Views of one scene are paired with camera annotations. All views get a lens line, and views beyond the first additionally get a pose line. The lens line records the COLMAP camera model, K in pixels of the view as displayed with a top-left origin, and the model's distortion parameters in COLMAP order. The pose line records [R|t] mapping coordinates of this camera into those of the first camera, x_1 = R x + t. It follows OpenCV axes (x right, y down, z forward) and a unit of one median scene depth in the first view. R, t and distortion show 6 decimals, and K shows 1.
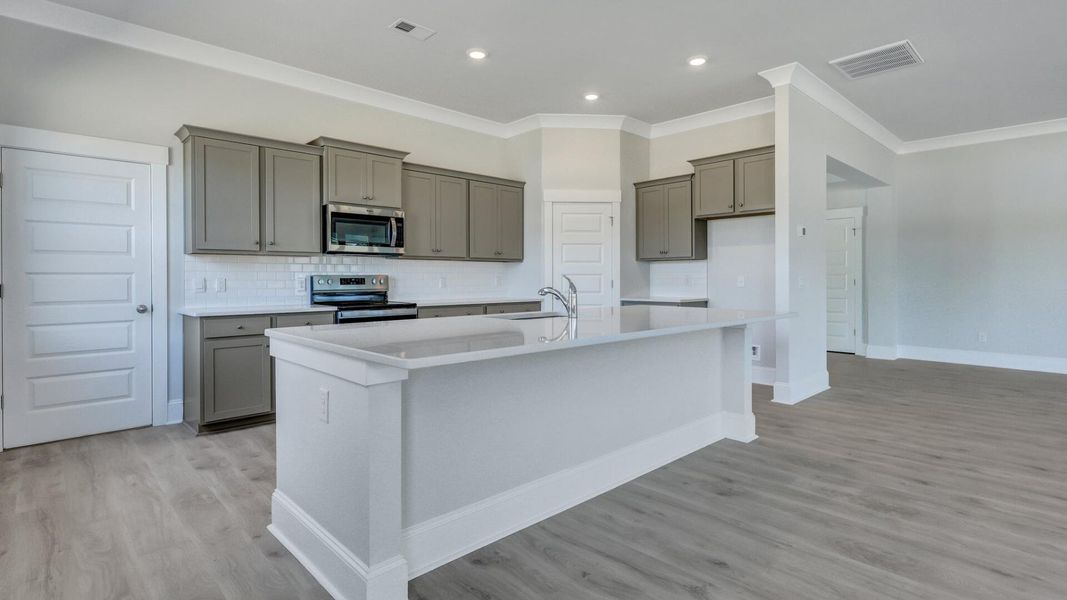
lens RADIAL K [[518.2, 0, 526.0], [0, 518.2, 273.7], [0, 0, 1]] dist [0.003669, -0.001278]
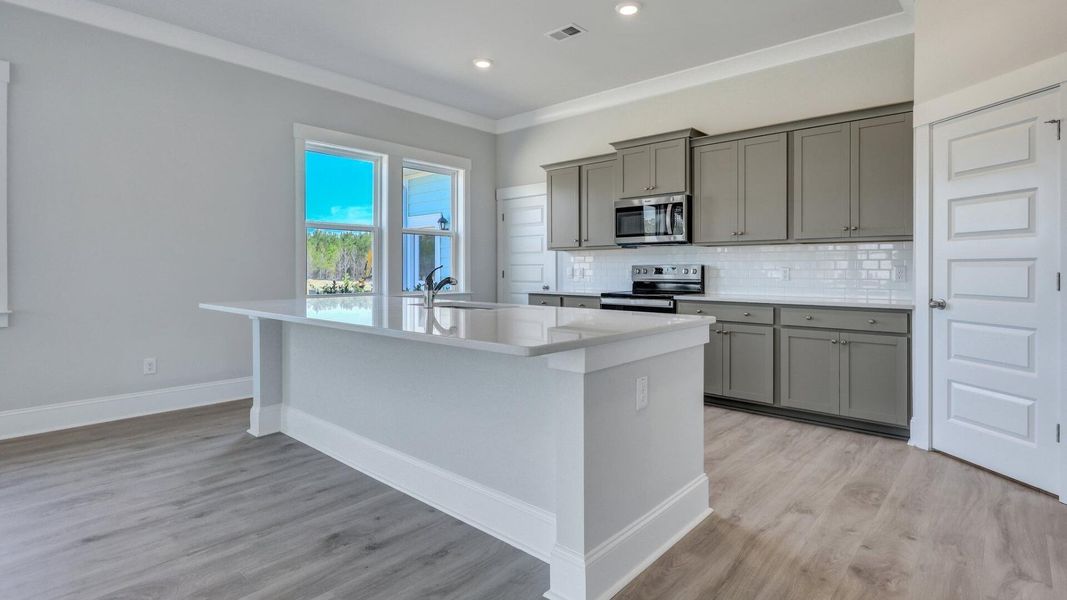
lens RADIAL K [[518.2, 0, 544.7], [0, 518.2, 266.8], [0, 0, 1]] dist [0.003669, -0.001278]
pose [[0.103637, -0.002026, -0.994613, 0.667624], [0.007955, 0.999968, -0.001208, 0.005868], [0.994583, -0.007787, 0.103649, 0.684874]]
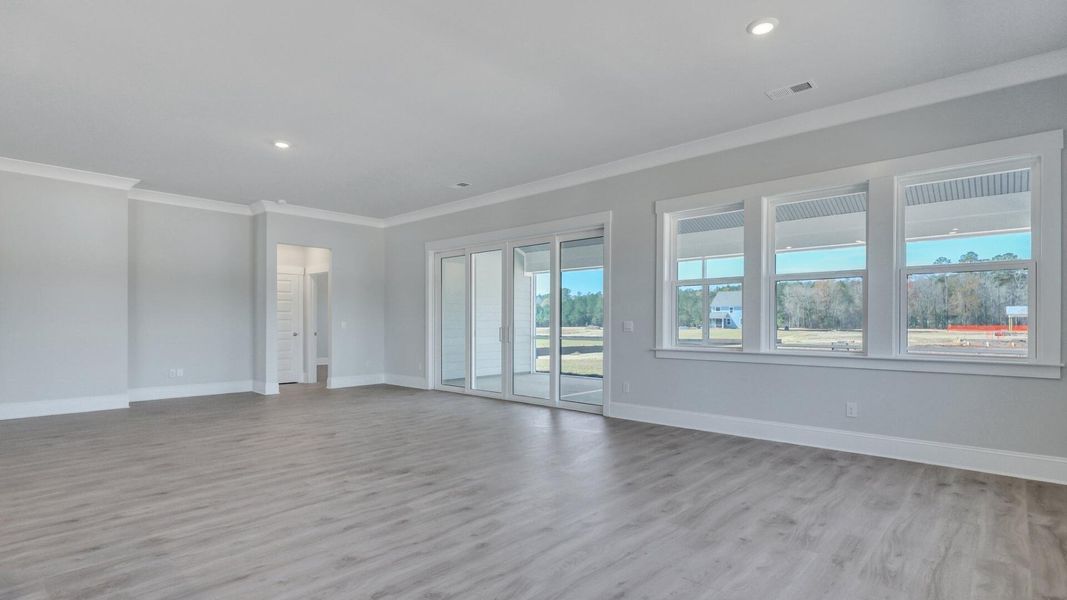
lens RADIAL K [[518.2, 0, 527.7], [0, 518.2, 299.5], [0, 0, 1]] dist [0.003669, -0.001278]
pose [[-0.084063, 0.045696, 0.995412, -0.127355], [-0.007800, 0.998887, -0.046514, 0.002741], [-0.996430, -0.011675, -0.083613, 0.190519]]
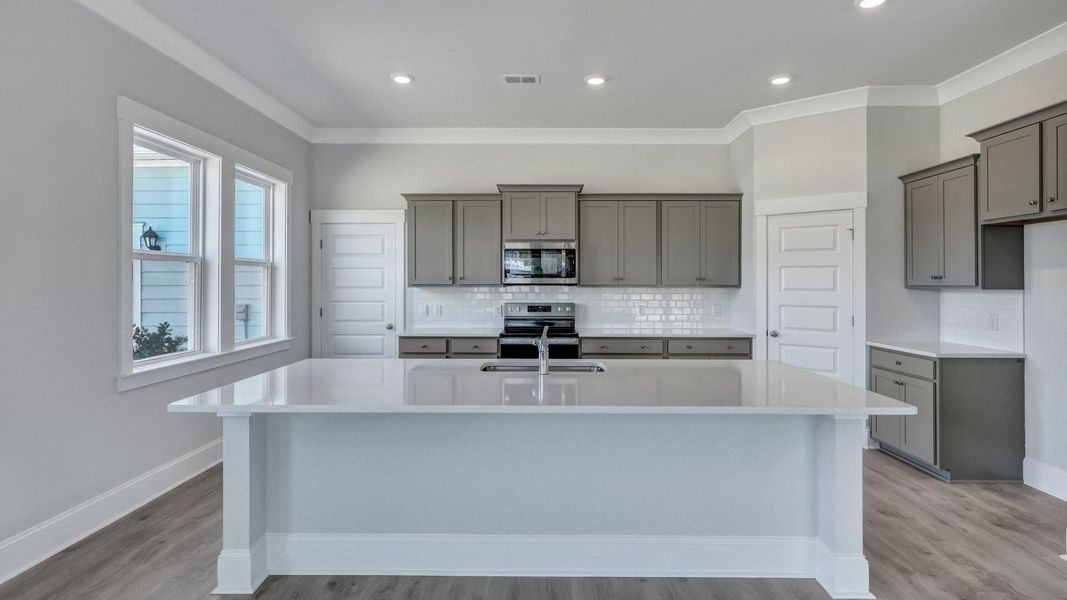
lens RADIAL K [[518.2, 0, 535.8], [0, 518.2, 283.2], [0, 0, 1]] dist [0.003669, -0.001278]
pose [[0.722840, 0.003972, -0.691004, 0.432937], [0.001786, 0.999969, 0.007617, -0.049441], [0.691013, -0.006740, 0.722811, 0.207374]]
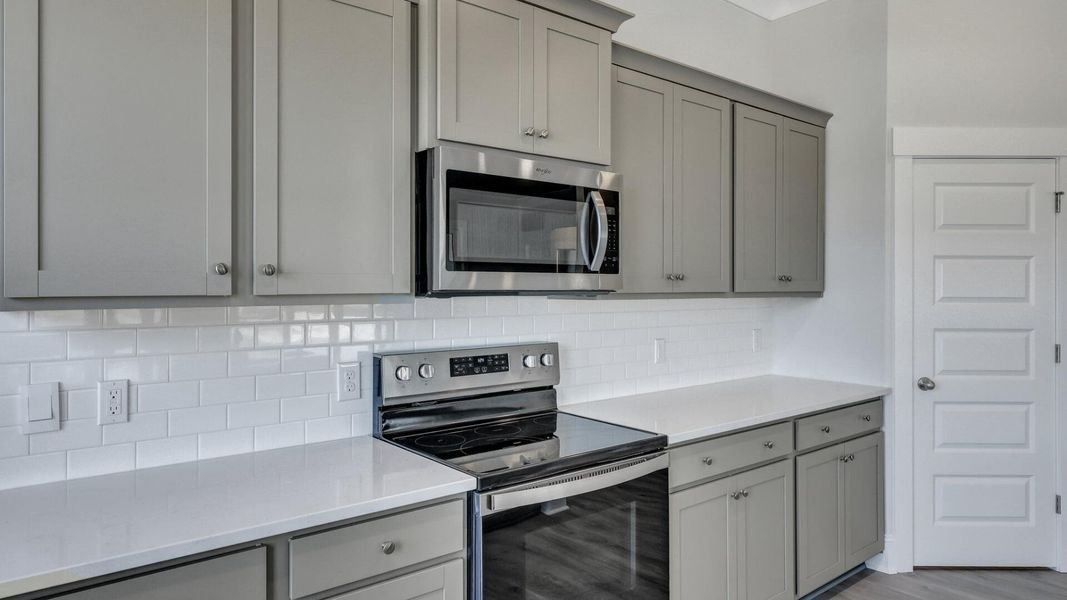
lens RADIAL K [[661.4, 0, 524.4], [0, 661.4, 278.0], [0, 0, 1]] dist [-0.003750, -0.000855]
pose [[0.997380, 0.005185, -0.072155, -0.277769], [-0.005143, 0.999986, 0.000768, -0.048934], [0.072158, -0.000395, 0.997393, 0.551866]]
